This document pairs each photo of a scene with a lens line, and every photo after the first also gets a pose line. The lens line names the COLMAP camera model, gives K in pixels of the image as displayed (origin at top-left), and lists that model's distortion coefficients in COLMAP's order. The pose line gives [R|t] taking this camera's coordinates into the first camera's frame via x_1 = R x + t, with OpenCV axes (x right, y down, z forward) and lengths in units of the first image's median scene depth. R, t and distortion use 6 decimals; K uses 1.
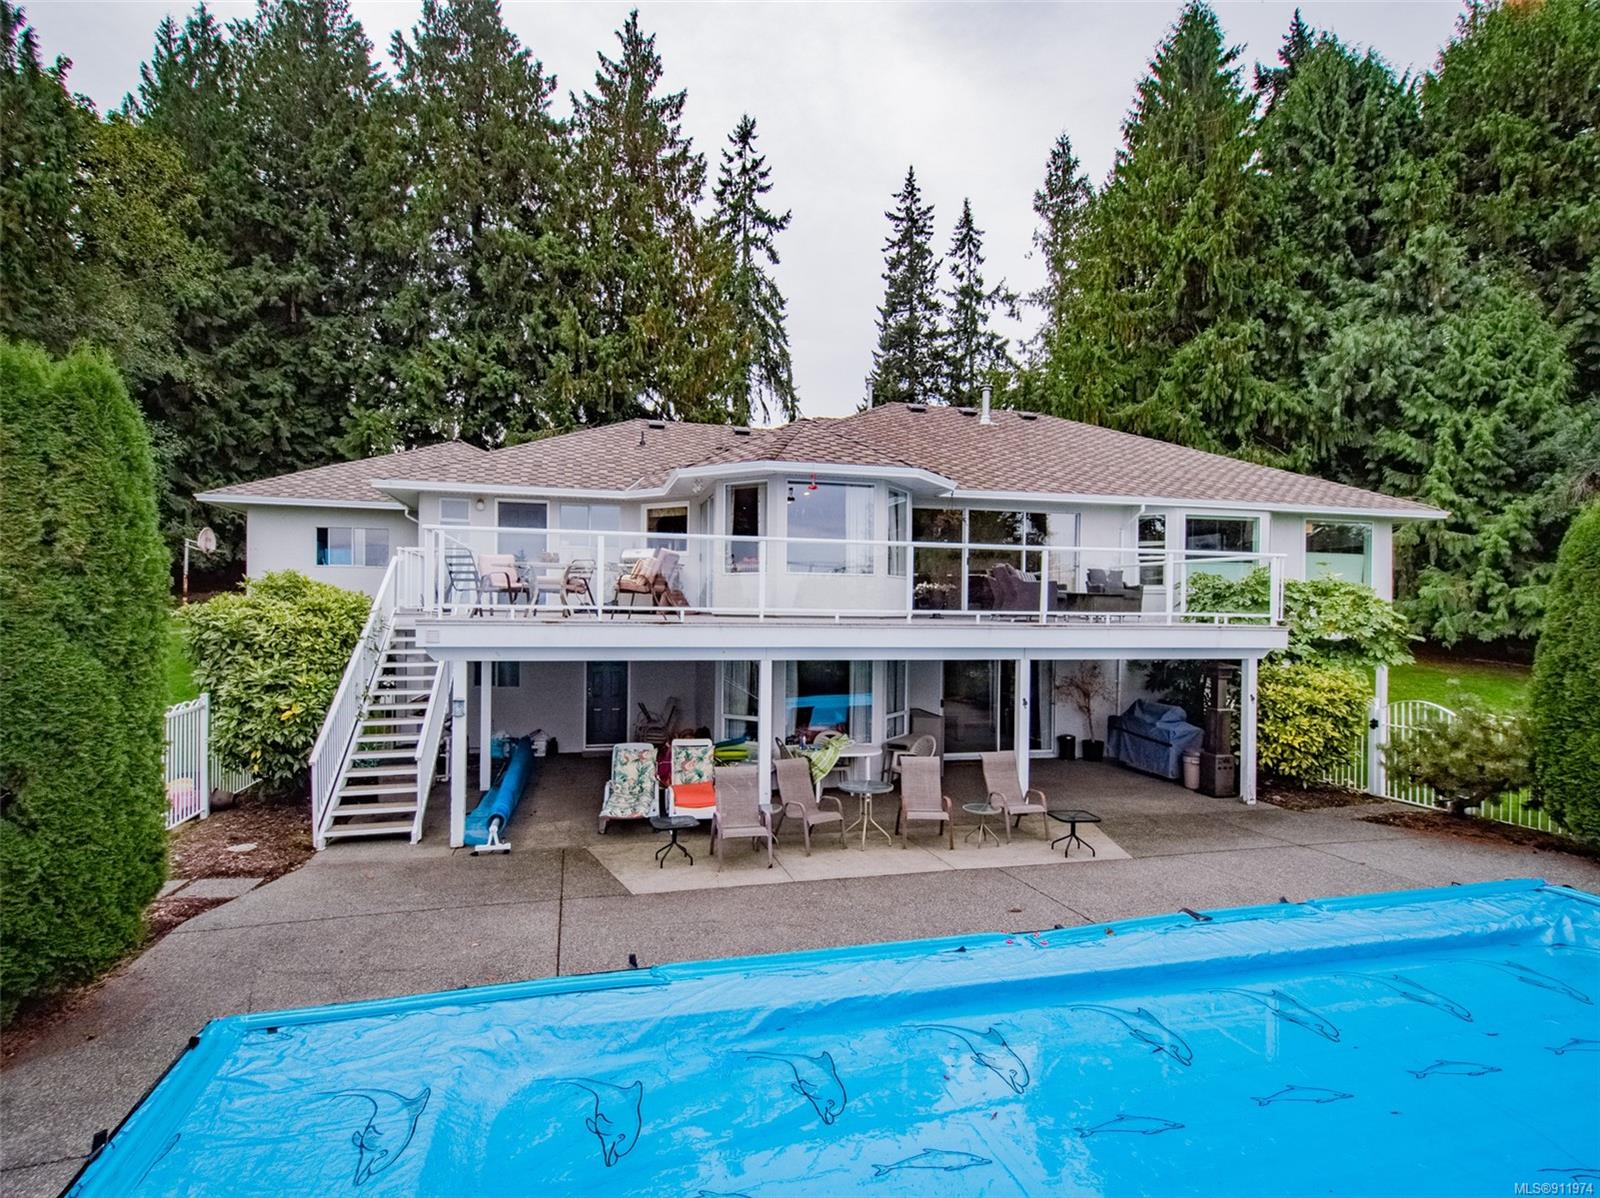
lens RADIAL K [[844.5, 0, 793.9], [0, 844.5, 612.1], [0, 0, 1]] dist [0.020990, -0.005947]
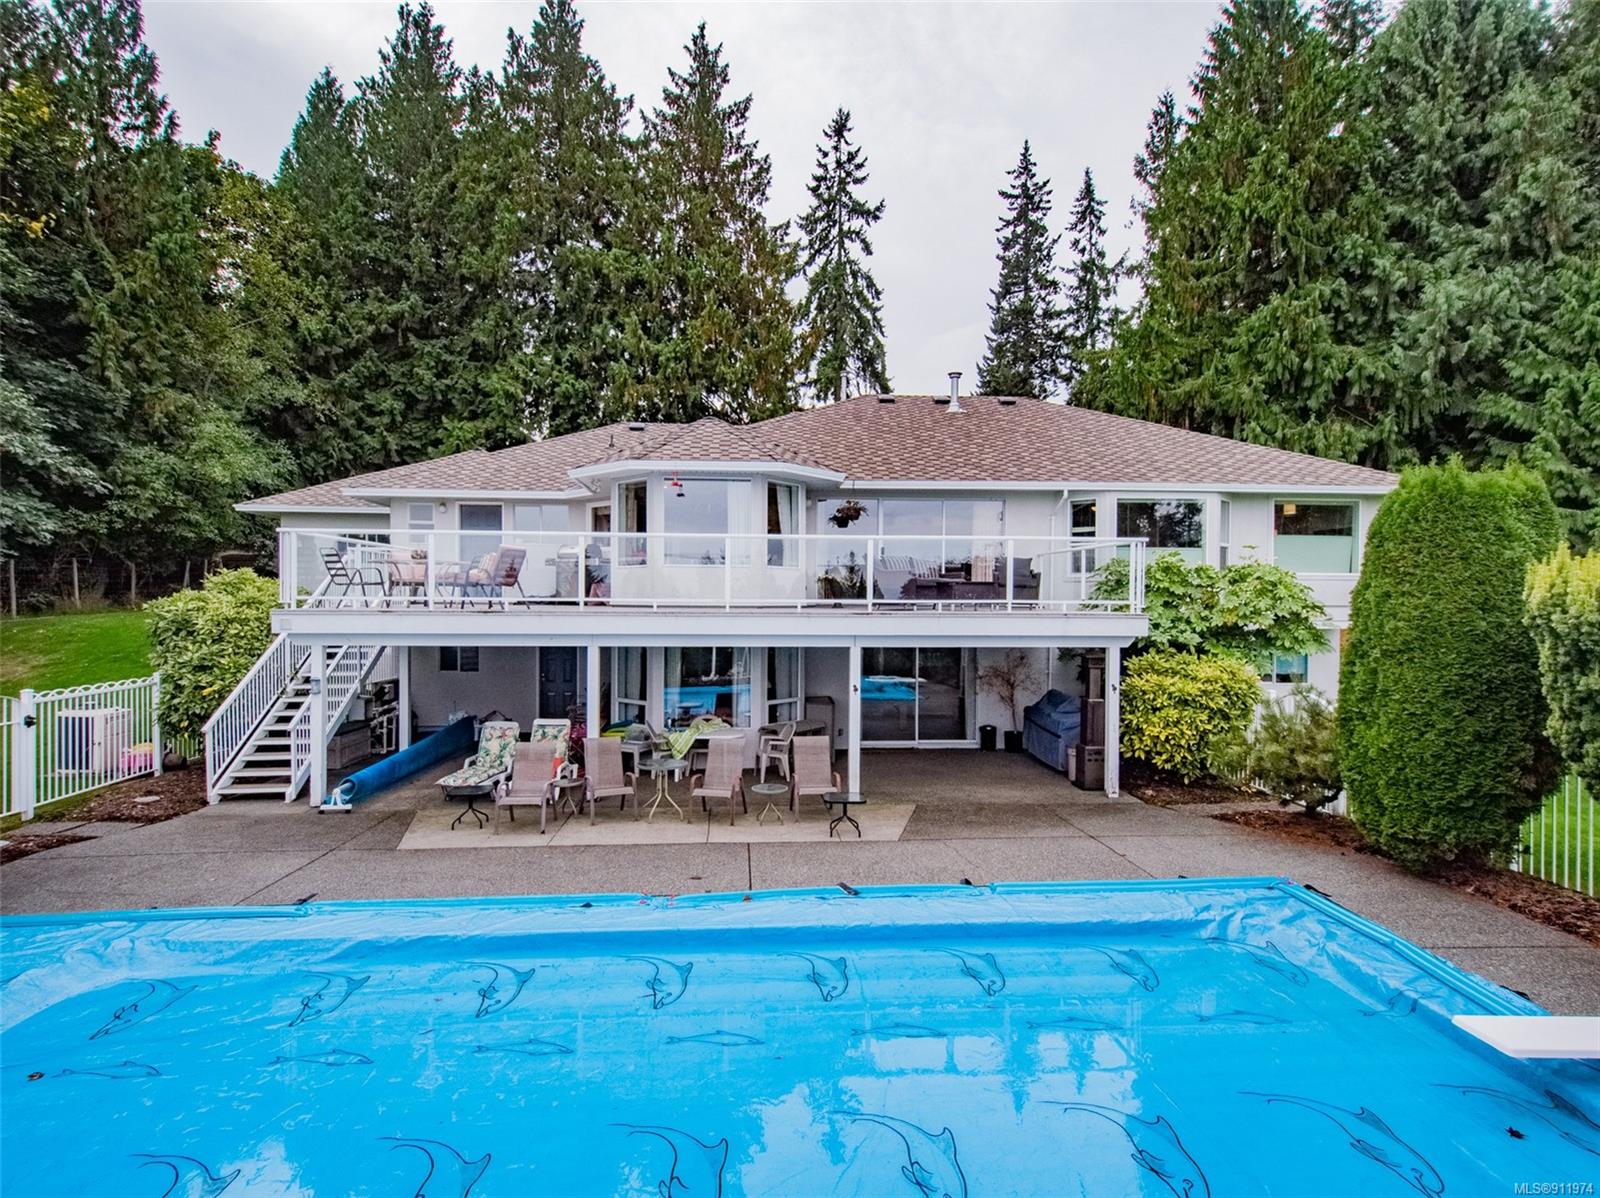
lens RADIAL K [[847.2, 0, 793.2], [0, 847.2, 613.3], [0, 0, 1]] dist [0.019140, -0.005323]
pose [[0.983415, -0.003862, -0.181331, 0.135694], [0.005513, 0.999948, 0.008603, 0.002201], [0.181288, -0.009460, 0.983384, -0.006689]]
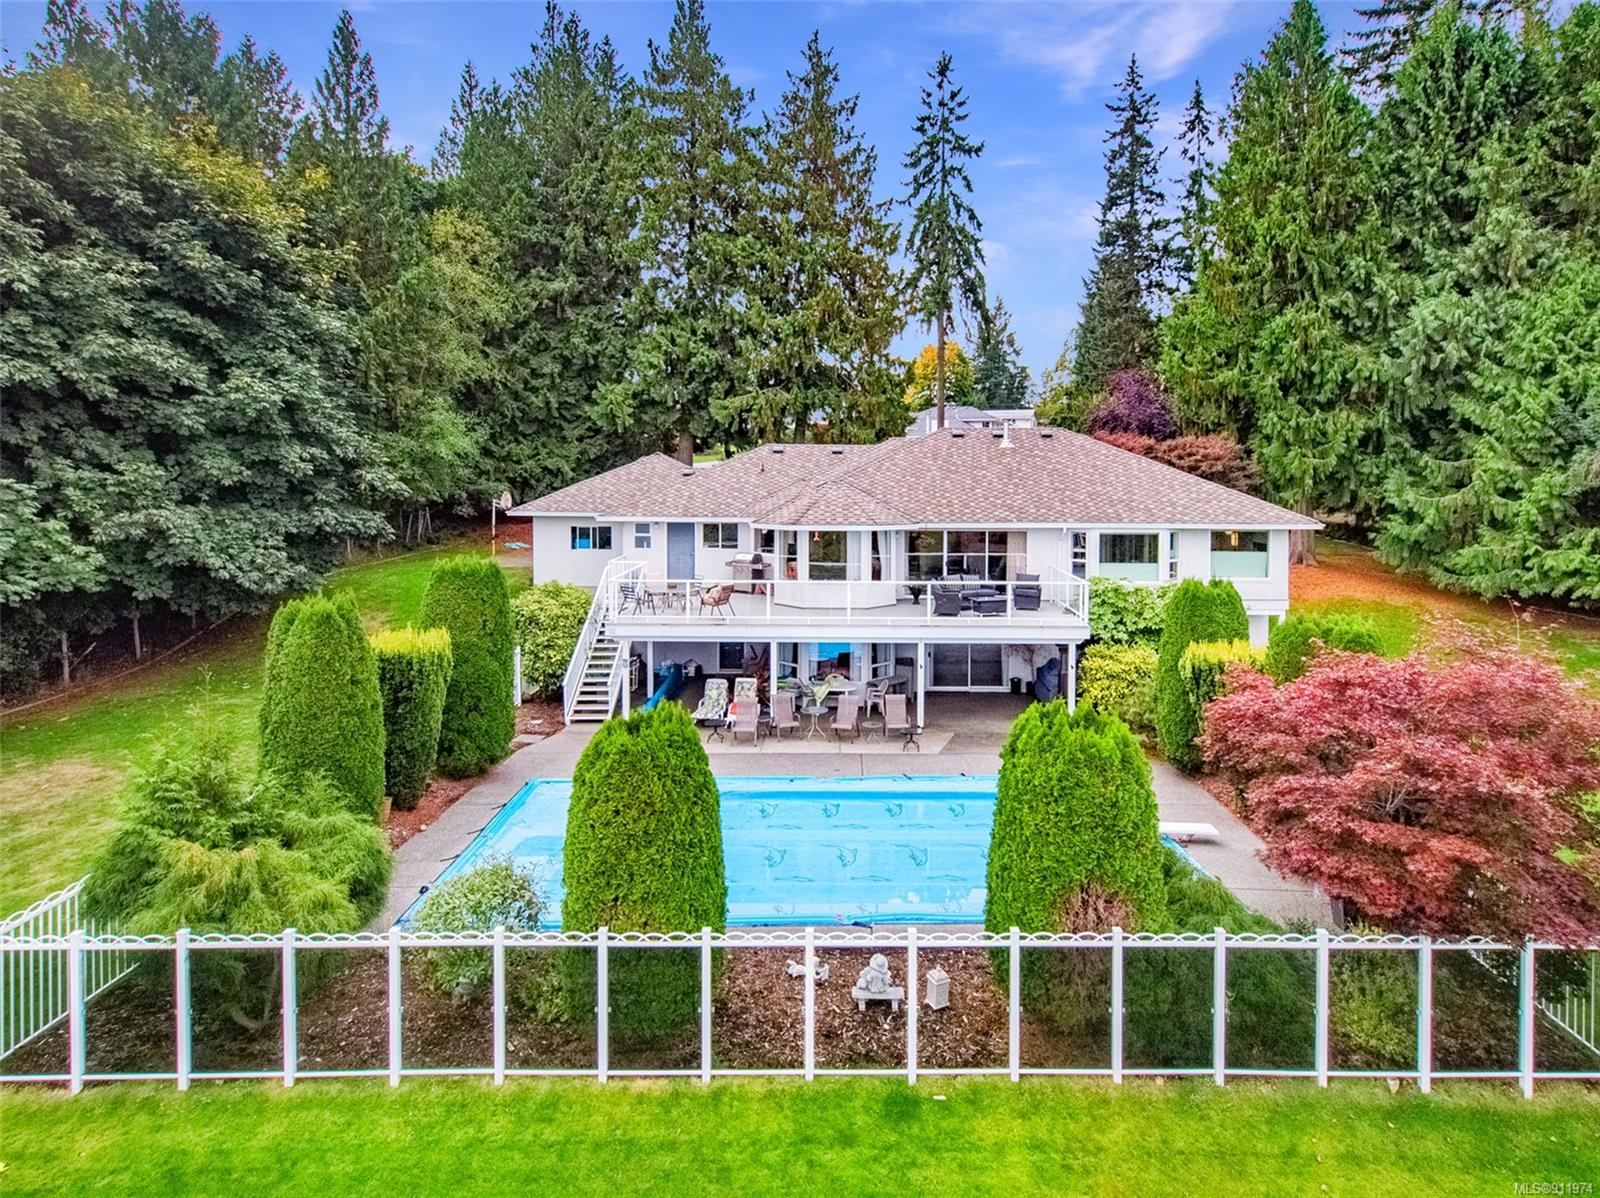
lens RADIAL K [[941.8, 0, 843.4], [0, 941.8, 501.7], [0, 0, 1]] dist [0.011939, -0.002512]
pose [[0.970177, 0.000880, -0.242395, 0.210255], [0.003955, 0.999803, 0.019460, -0.099251], [0.242364, -0.019838, 0.969983, -0.342471]]
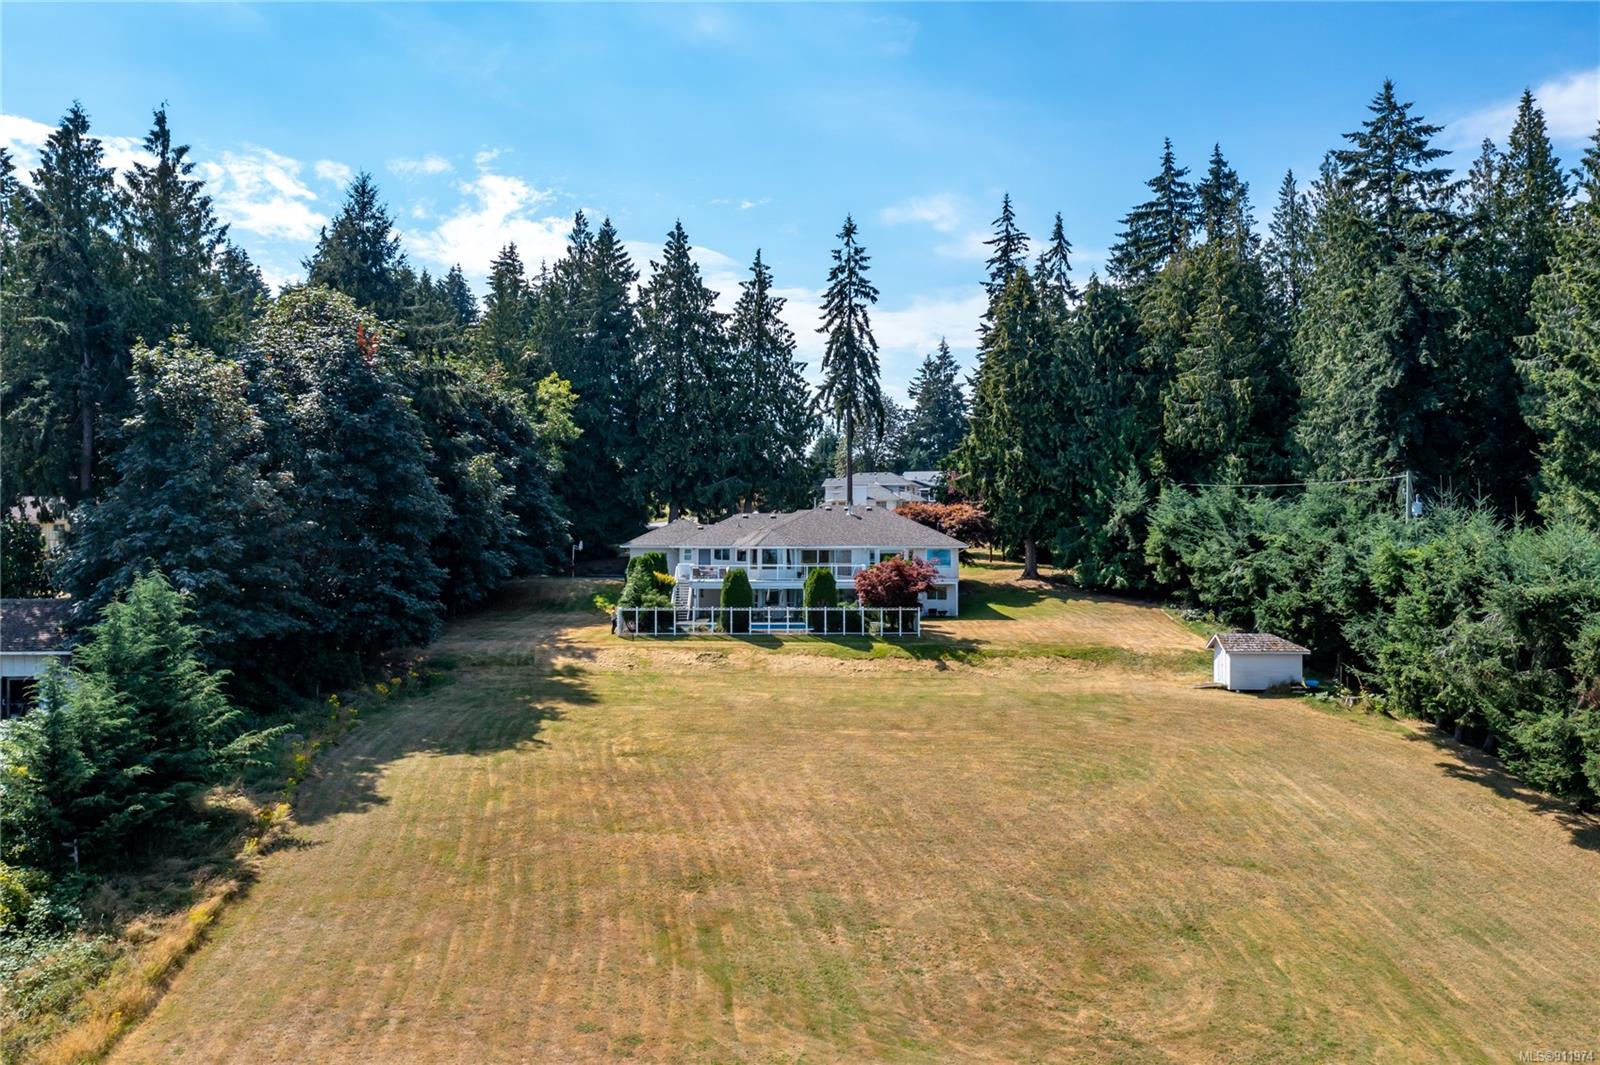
lens RADIAL K [[1275.5, 0, 802.2], [0, 1275.5, 532.6], [0, 0, 1]] dist [-0.007213, 0.011363]
pose [[0.974241, -0.011393, -0.225223, 0.674161], [0.008201, 0.999852, -0.015105, -0.055339], [0.225362, 0.012869, 0.974190, -2.163138]]
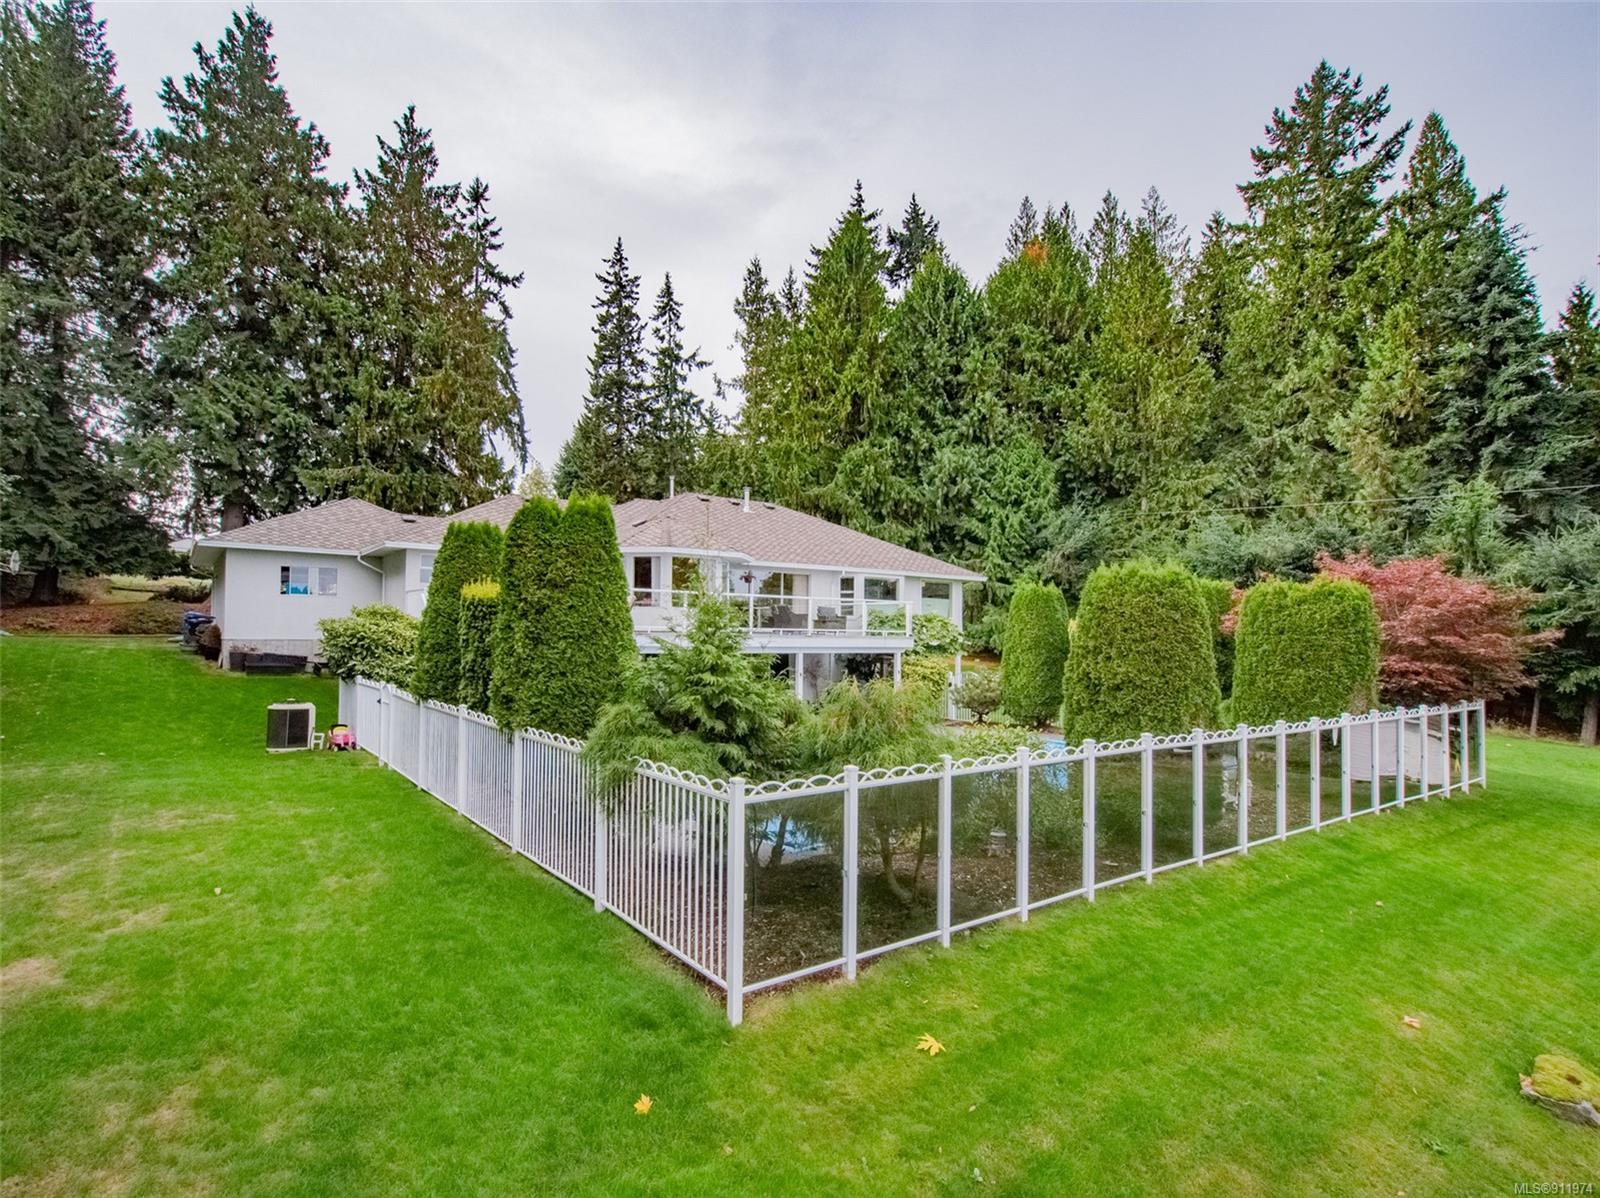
lens RADIAL K [[841.3, 0, 794.0], [0, 841.3, 612.2], [0, 0, 1]] dist [0.026735, -0.012234]
pose [[0.925691, 0.010051, 0.378147, -0.174966], [-0.000052, 0.999650, -0.026442, 0.004183], [-0.378281, 0.024457, 0.925368, -0.297031]]
